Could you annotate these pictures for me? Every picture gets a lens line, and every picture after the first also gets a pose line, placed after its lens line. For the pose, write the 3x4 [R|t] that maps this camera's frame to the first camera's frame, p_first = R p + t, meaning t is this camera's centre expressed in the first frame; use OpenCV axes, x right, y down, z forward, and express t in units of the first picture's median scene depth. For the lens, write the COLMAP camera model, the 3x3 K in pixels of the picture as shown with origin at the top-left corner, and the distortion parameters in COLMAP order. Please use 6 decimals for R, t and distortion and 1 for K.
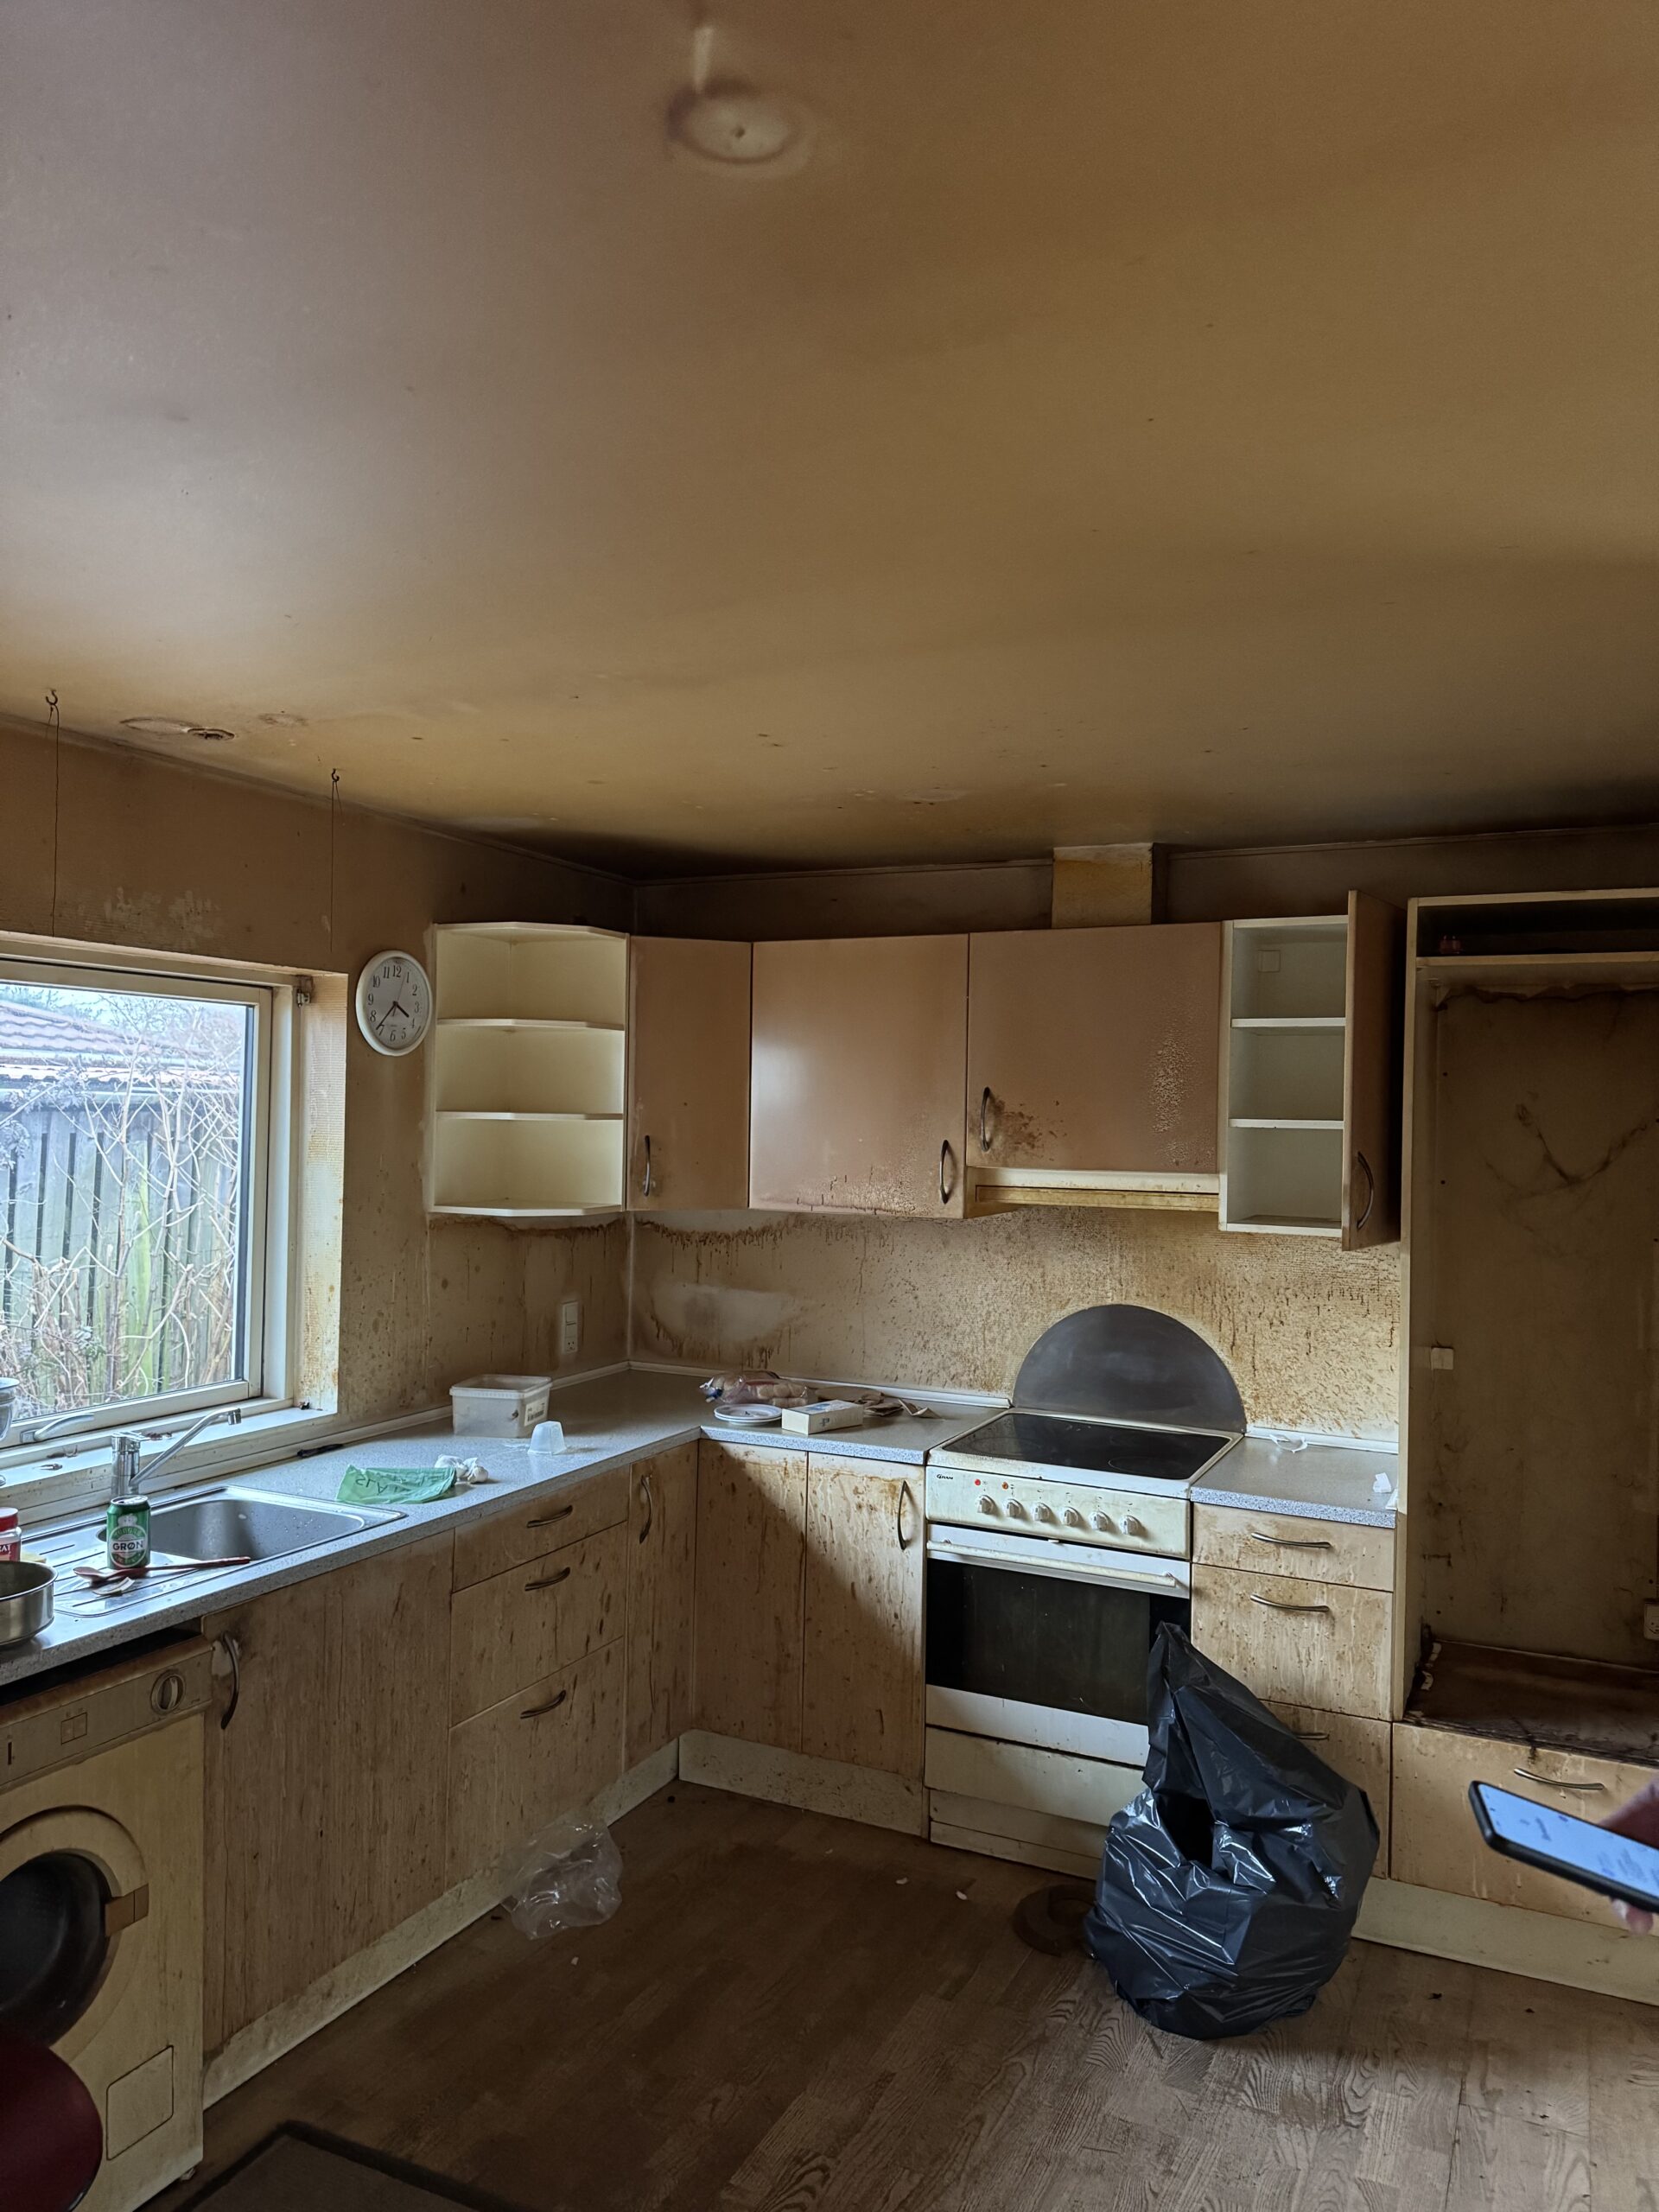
lens RADIAL K [[1634.0, 0, 829.5], [0, 1634.0, 1106.0], [0, 0, 1]] dist [0.087289, -0.057913]
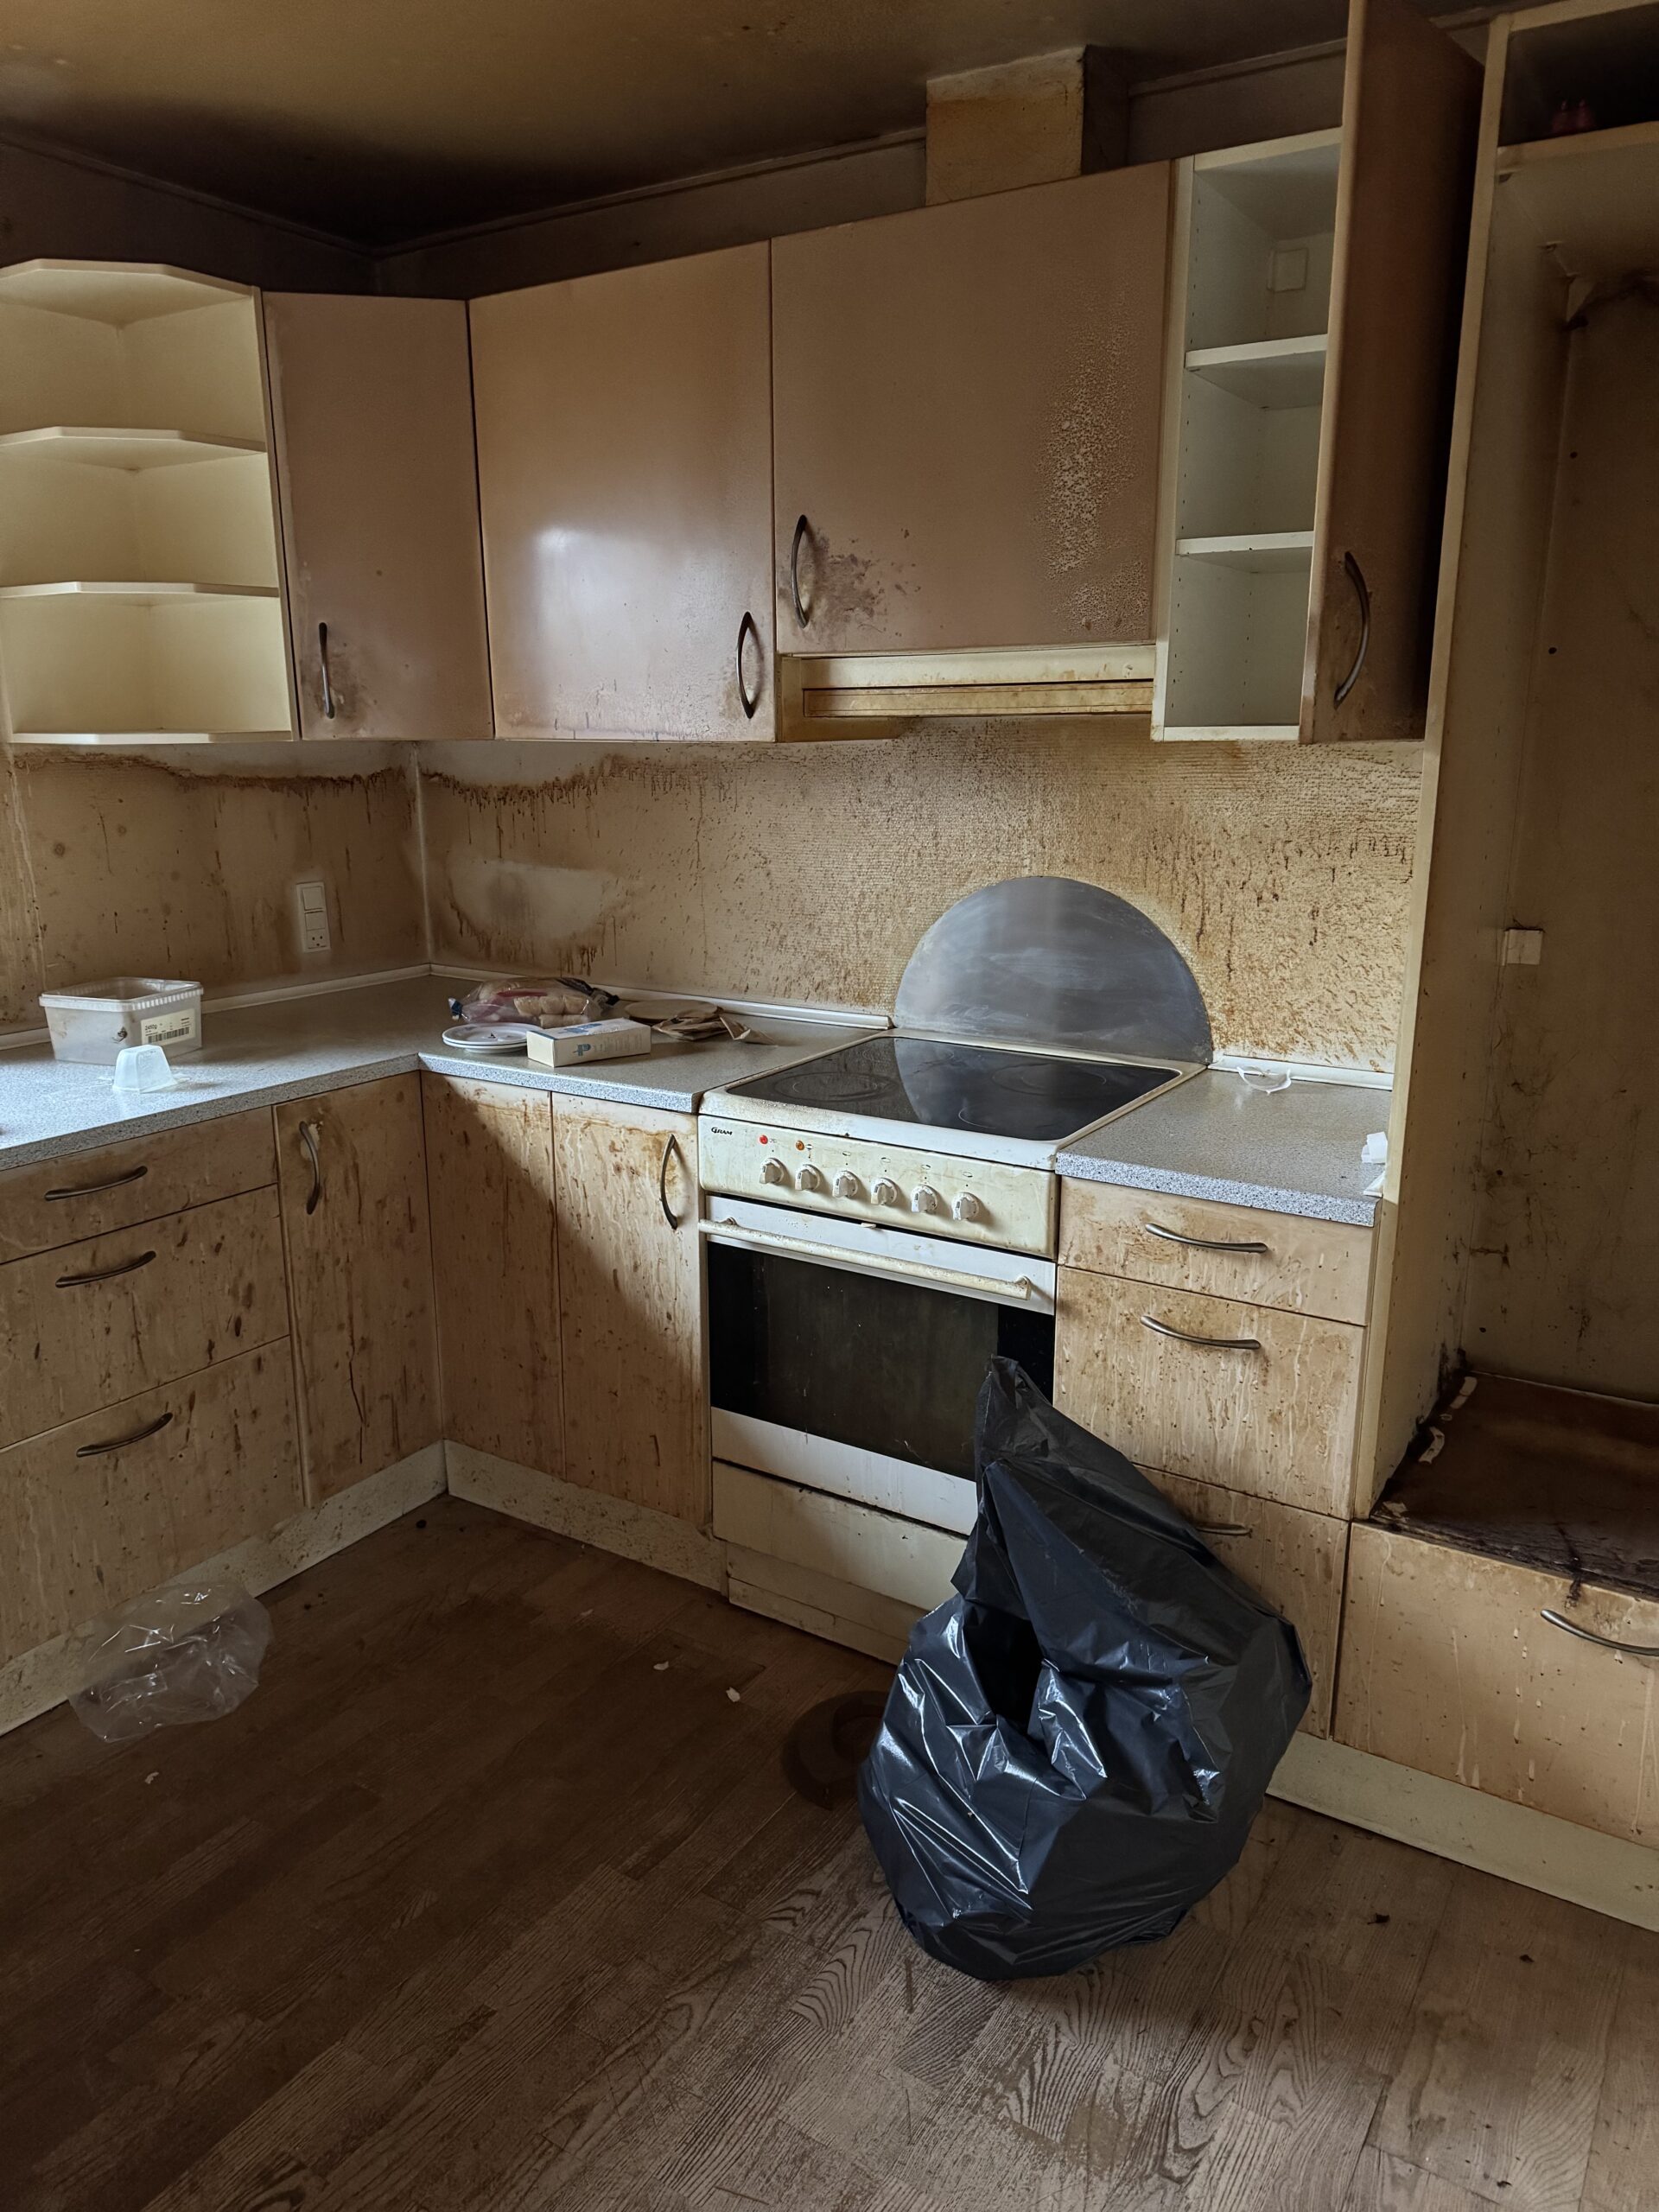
lens RADIAL K [[1545.8, 0, 829.5], [0, 1545.8, 1106.0], [0, 0, 1]] dist [0.084525, -0.085561]
pose [[0.990494, 0.010387, -0.137161, 0.205386], [0.022246, 0.971923, 0.234247, 0.071317], [0.135743, -0.235071, 0.962453, 0.408982]]
